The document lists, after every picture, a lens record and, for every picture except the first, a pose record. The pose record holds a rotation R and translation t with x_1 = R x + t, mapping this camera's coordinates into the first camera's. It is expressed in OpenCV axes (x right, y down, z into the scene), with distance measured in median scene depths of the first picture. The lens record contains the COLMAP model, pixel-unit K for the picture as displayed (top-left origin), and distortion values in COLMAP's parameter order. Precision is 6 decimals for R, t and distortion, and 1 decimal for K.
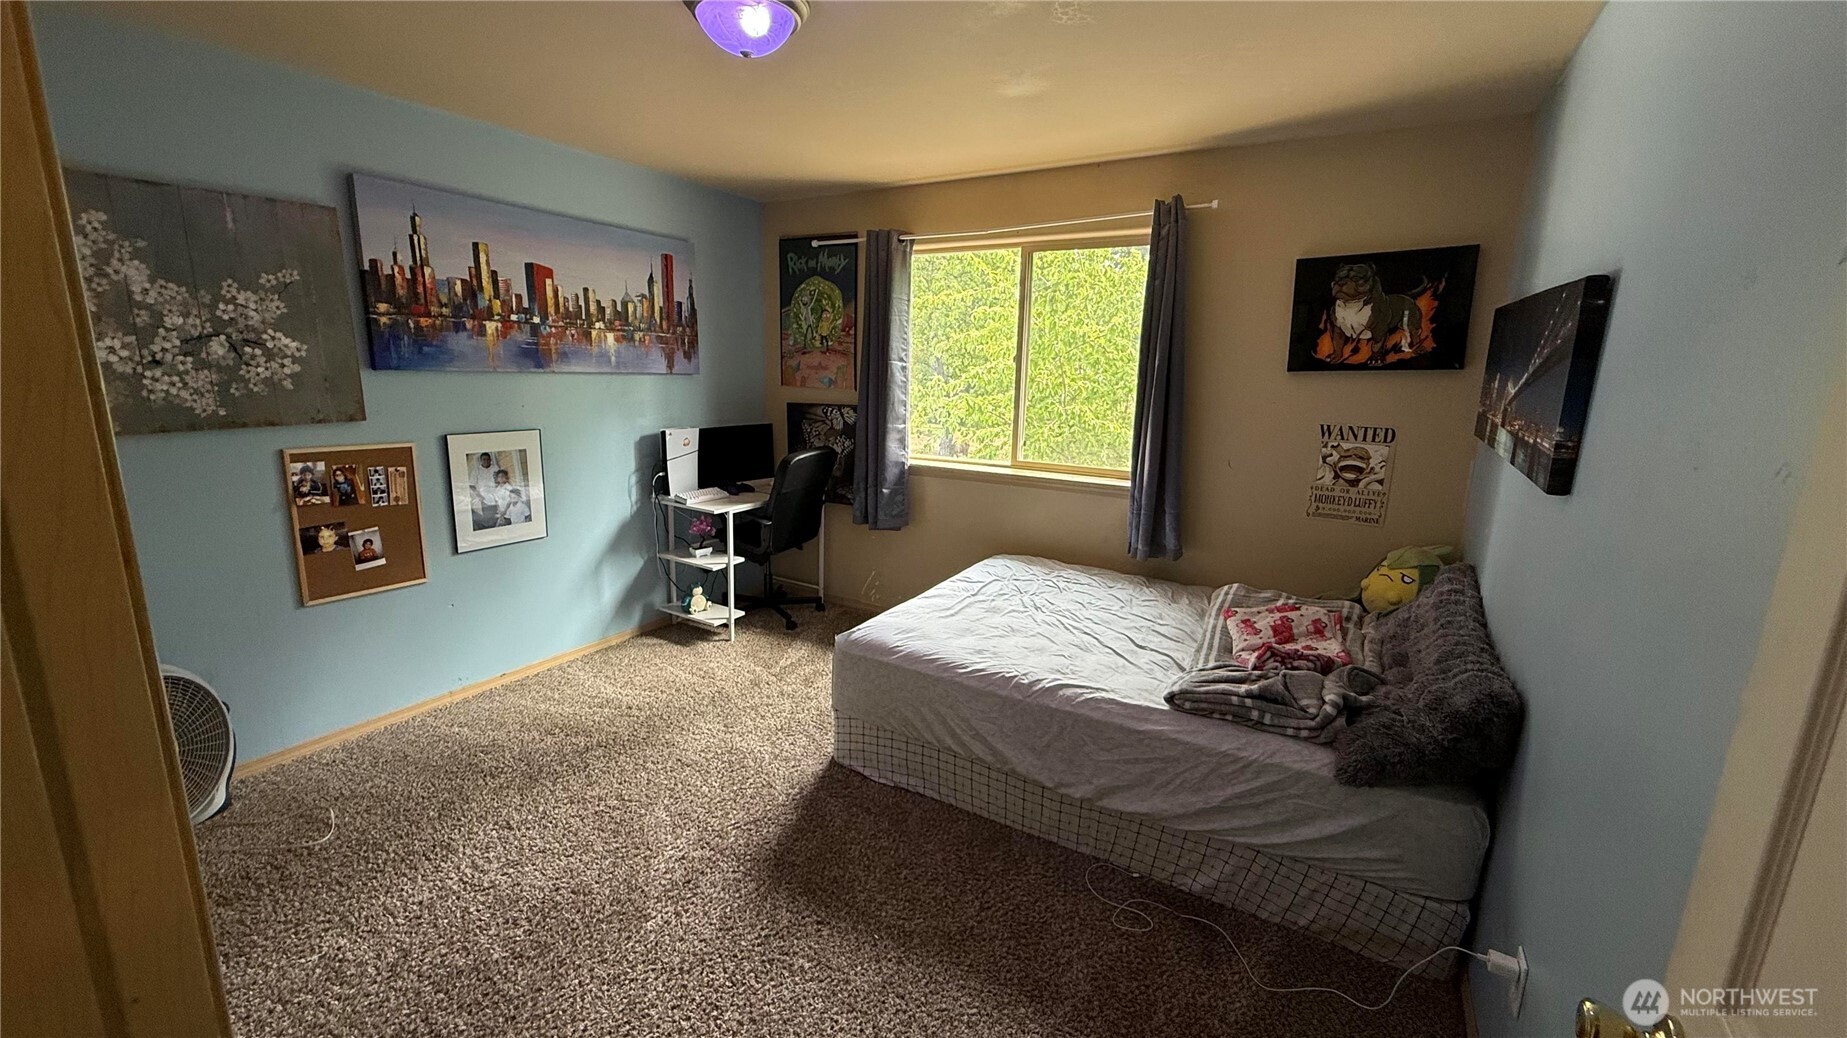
lens RADIAL K [[729.2, 0, 921.8], [0, 729.2, 519.9], [0, 0, 1]] dist [-0.000825, -0.000196]
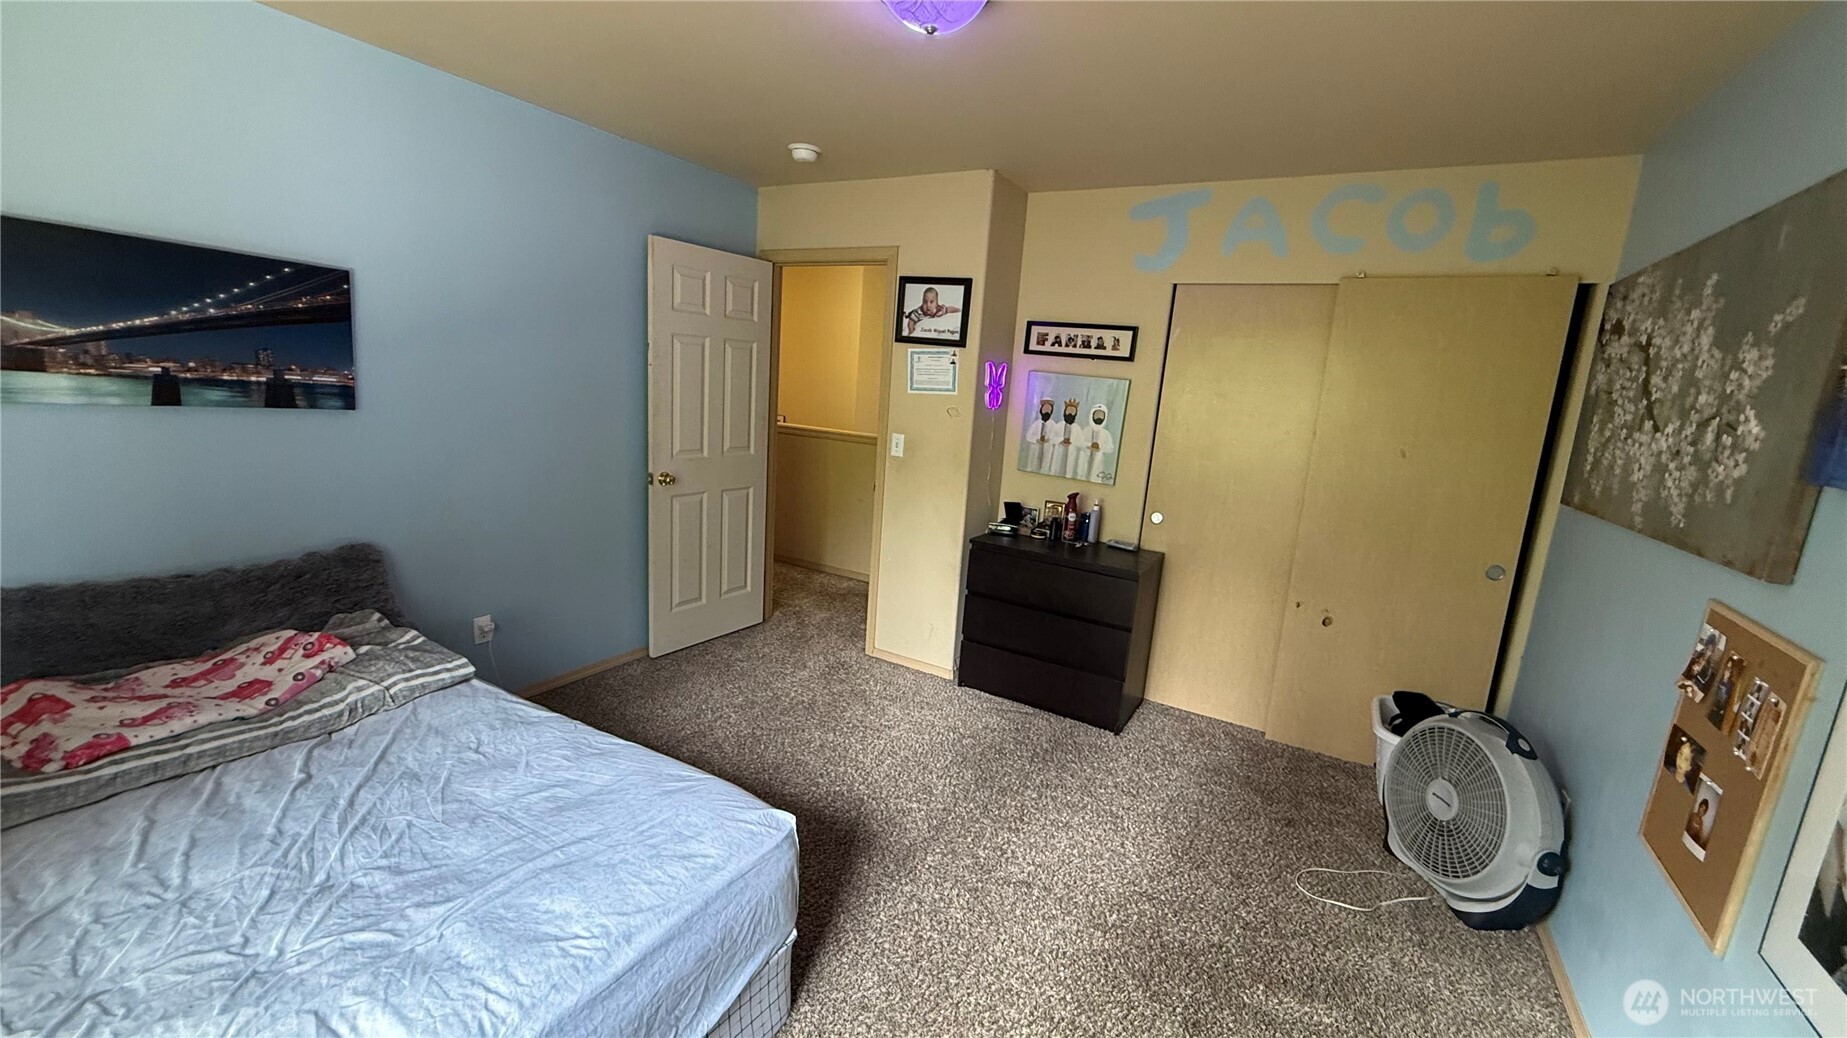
lens RADIAL K [[729.2, 0, 920.9], [0, 729.2, 521.8], [0, 0, 1]] dist [-0.000825, -0.000196]
pose [[-0.995562, -0.092000, -0.019800, -0.187357], [-0.092537, 0.918784, 0.383762, -0.313304], [-0.017114, 0.383891, -0.923220, 1.472031]]
